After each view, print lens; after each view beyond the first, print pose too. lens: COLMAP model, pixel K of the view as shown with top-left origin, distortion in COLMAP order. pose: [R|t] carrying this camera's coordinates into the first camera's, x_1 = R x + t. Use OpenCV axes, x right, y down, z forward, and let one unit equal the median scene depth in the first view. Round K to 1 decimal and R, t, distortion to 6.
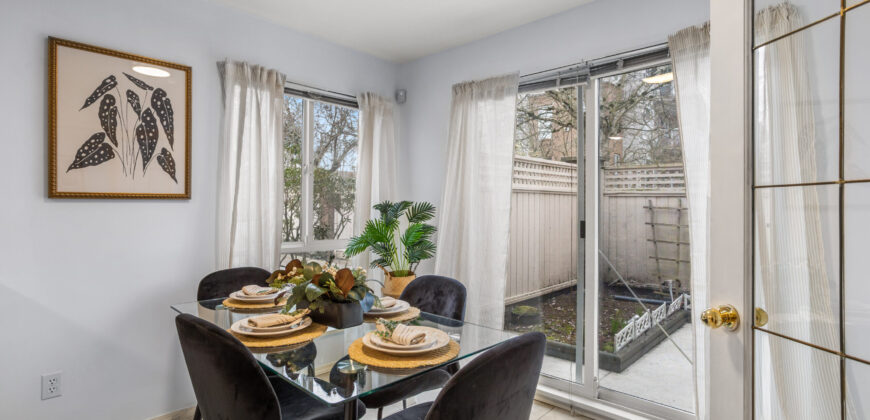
lens RADIAL K [[421.6, 0, 433.0], [0, 421.6, 204.0], [0, 0, 1]] dist [0.000855, -0.000138]
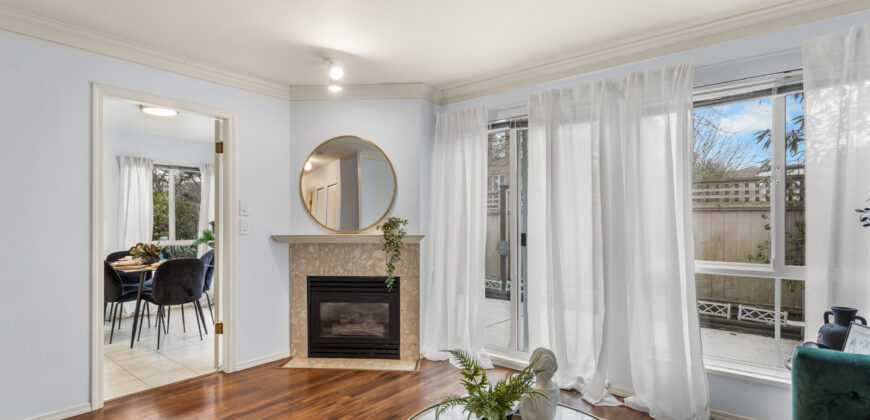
lens RADIAL K [[458.7, 0, 432.2], [0, 458.7, 220.6], [0, 0, 1]] dist [0.048389, 0.000202]
pose [[0.997146, -0.007503, 0.075119, 1.072009], [0.006731, 0.999922, 0.010523, -0.029570], [-0.075192, -0.009988, 0.997119, -1.767160]]
